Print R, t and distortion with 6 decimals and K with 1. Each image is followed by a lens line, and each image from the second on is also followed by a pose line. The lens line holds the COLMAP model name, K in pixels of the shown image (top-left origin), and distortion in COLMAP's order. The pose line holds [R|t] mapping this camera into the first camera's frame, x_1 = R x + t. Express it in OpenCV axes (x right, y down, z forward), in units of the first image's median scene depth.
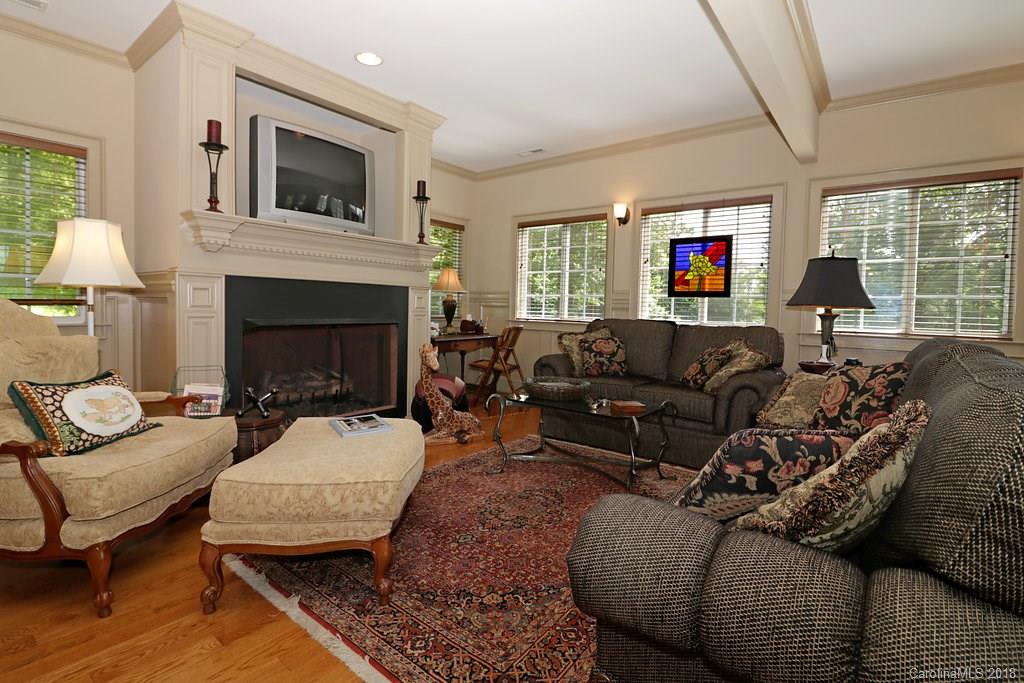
lens RADIAL K [[481.2, 0, 515.0], [0, 481.2, 330.8], [0, 0, 1]] dist [-0.000306, 0.000008]
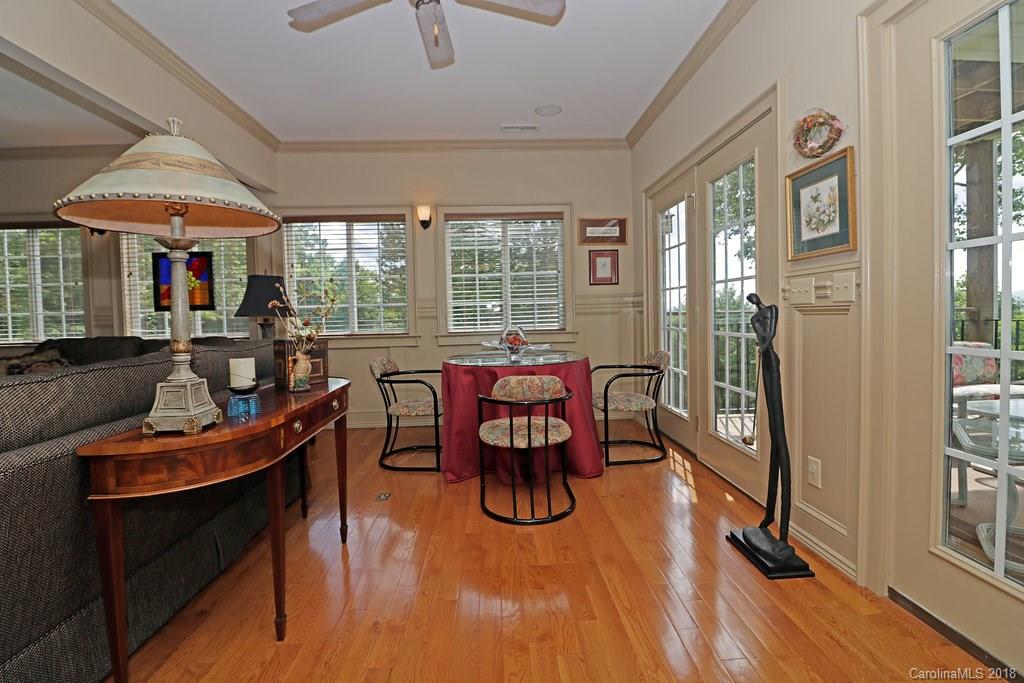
lens RADIAL K [[471.0, 0, 506.2], [0, 471.0, 339.8], [0, 0, 1]] dist [-0.002858, -0.000552]
pose [[0.772035, -0.073243, 0.631346, 0.261919], [0.073684, 0.996954, 0.025554, 0.015400], [-0.631294, 0.026791, 0.775080, -0.197065]]
